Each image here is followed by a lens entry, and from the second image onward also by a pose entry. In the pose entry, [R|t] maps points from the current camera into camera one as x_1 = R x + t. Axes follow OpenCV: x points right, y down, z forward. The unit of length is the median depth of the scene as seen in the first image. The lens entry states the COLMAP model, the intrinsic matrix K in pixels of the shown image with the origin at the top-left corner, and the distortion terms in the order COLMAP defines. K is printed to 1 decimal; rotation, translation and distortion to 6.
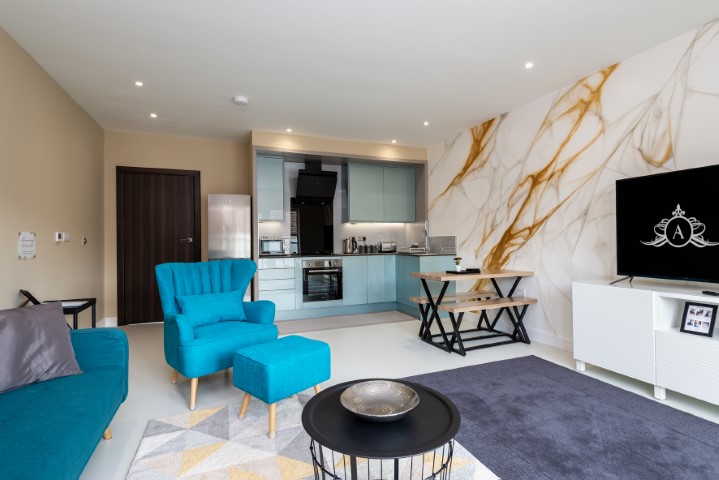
lens RADIAL K [[402.3, 0, 359.5], [0, 402.3, 240.0], [0, 0, 1]] dist [0.002128, -0.000331]
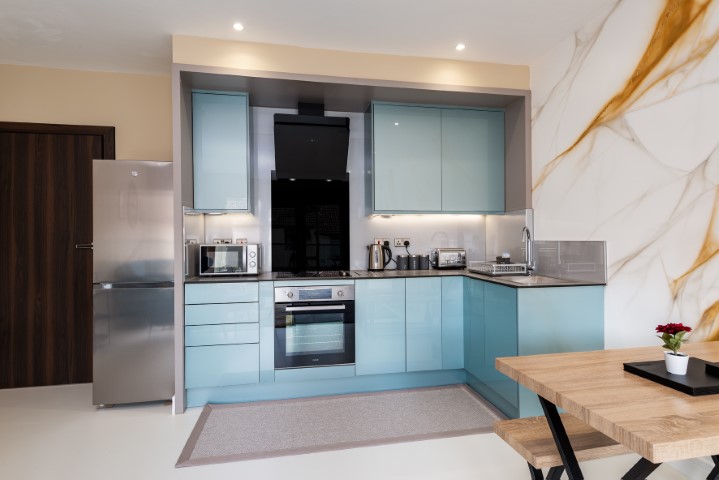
lens RADIAL K [[383.9, 0, 359.5], [0, 383.9, 240.0], [0, 0, 1]] dist [-0.002223, -0.000248]
pose [[0.979704, 0.005493, -0.200372, 0.057745], [-0.004299, 0.999970, 0.006393, -0.011968], [0.200401, -0.005402, 0.979699, 0.500487]]
